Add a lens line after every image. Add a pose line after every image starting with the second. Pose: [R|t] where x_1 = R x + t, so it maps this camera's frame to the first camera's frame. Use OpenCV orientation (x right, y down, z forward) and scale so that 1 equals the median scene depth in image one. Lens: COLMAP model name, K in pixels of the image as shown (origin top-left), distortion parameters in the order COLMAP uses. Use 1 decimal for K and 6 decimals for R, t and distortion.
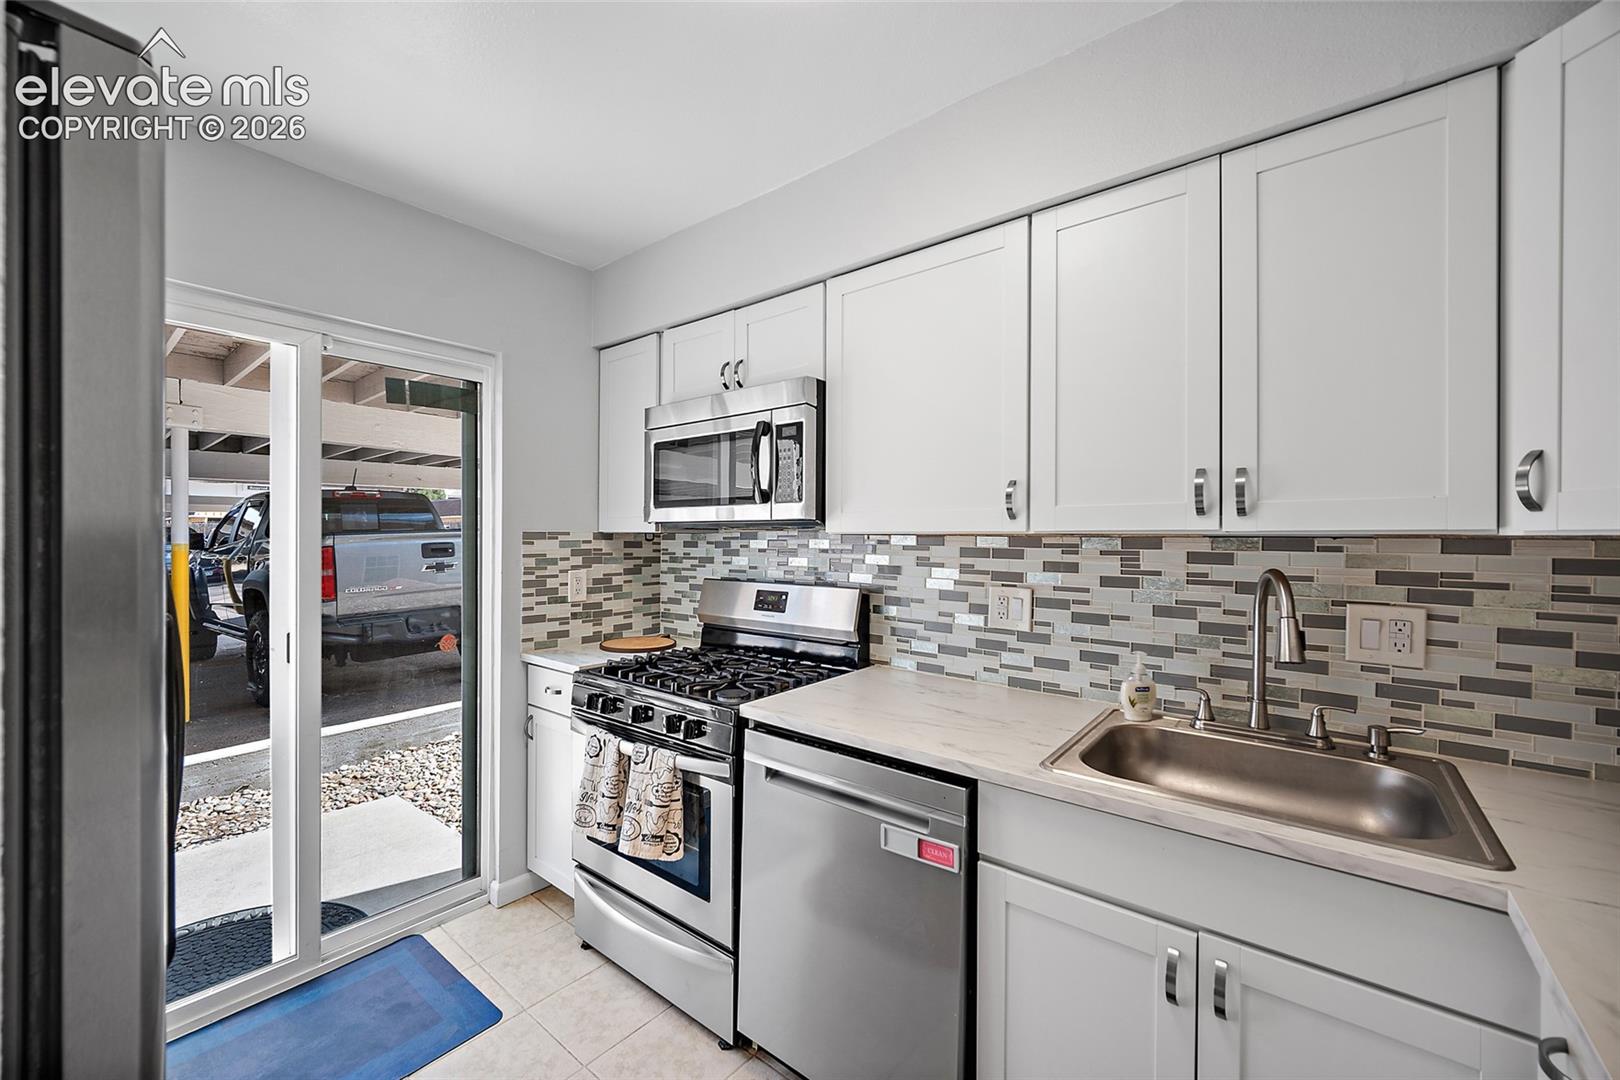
lens RADIAL K [[633.4, 0, 802.6], [0, 633.4, 538.8], [0, 0, 1]] dist [-0.000900, -0.000256]
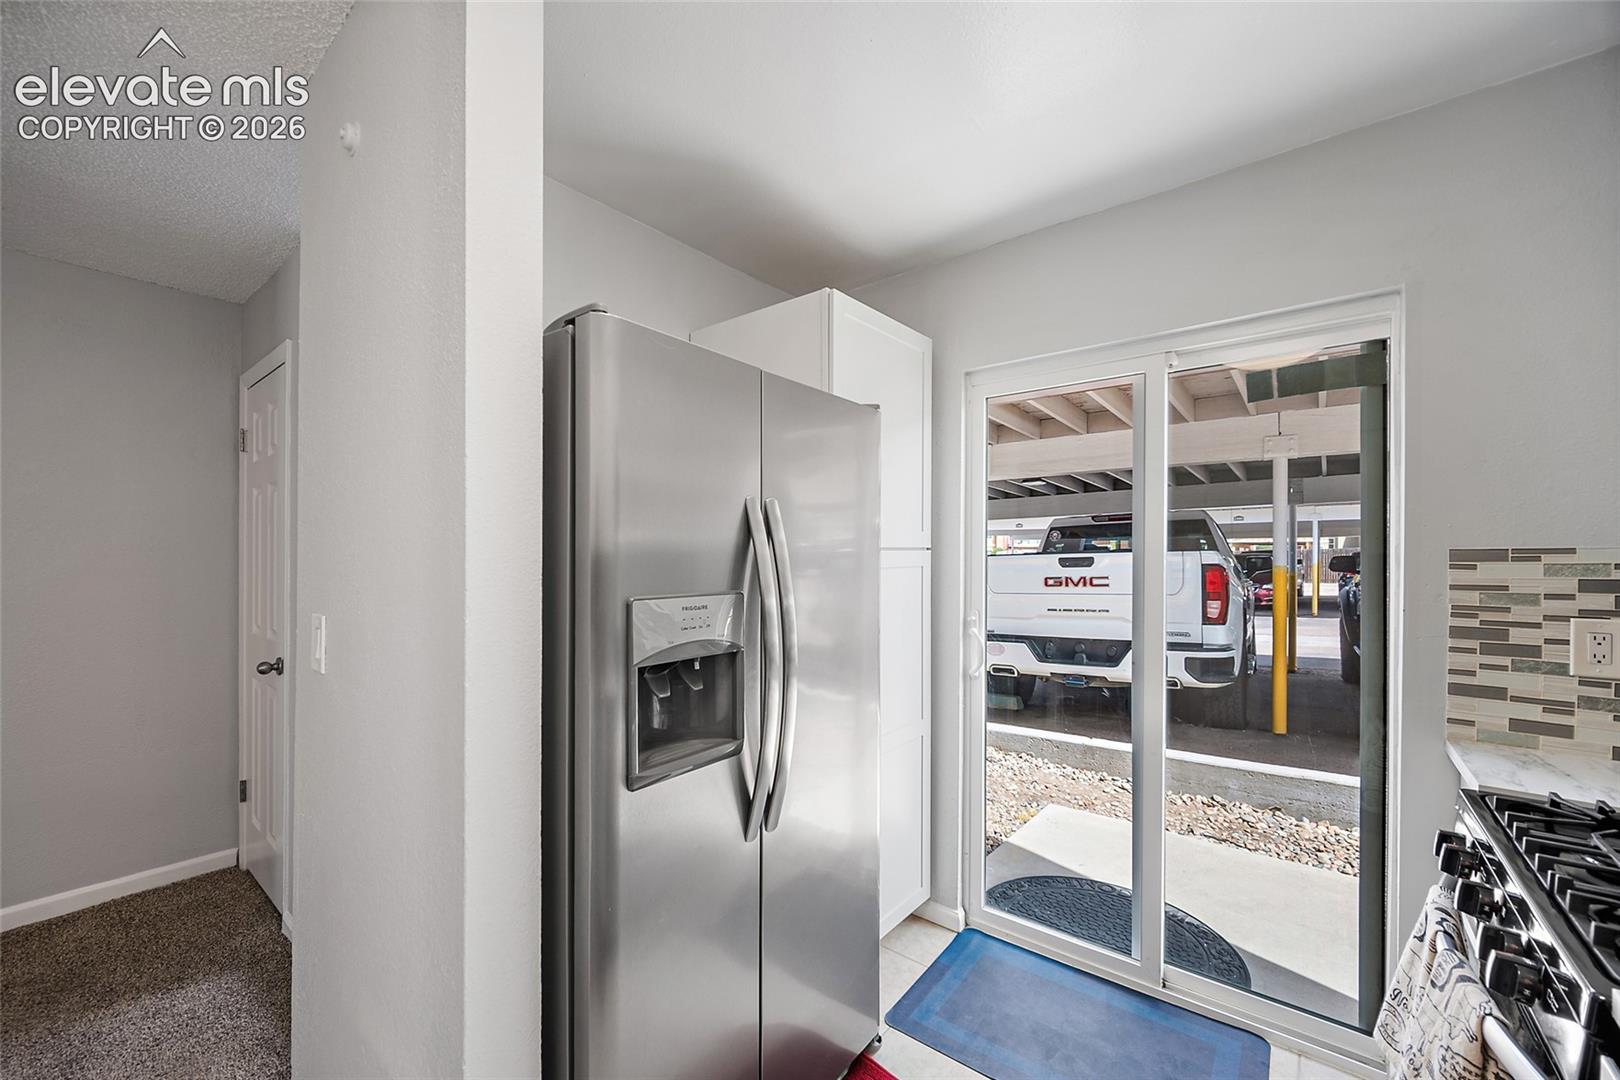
lens RADIAL K [[646.6, 0, 804.7], [0, 646.6, 558.4], [0, 0, 1]] dist [-0.001925, -0.000175]
pose [[0.003785, -0.003334, -0.999987, 0.195359], [-0.004656, 0.999984, -0.003352, 0.003306], [0.999982, 0.004669, 0.003769, 0.338476]]
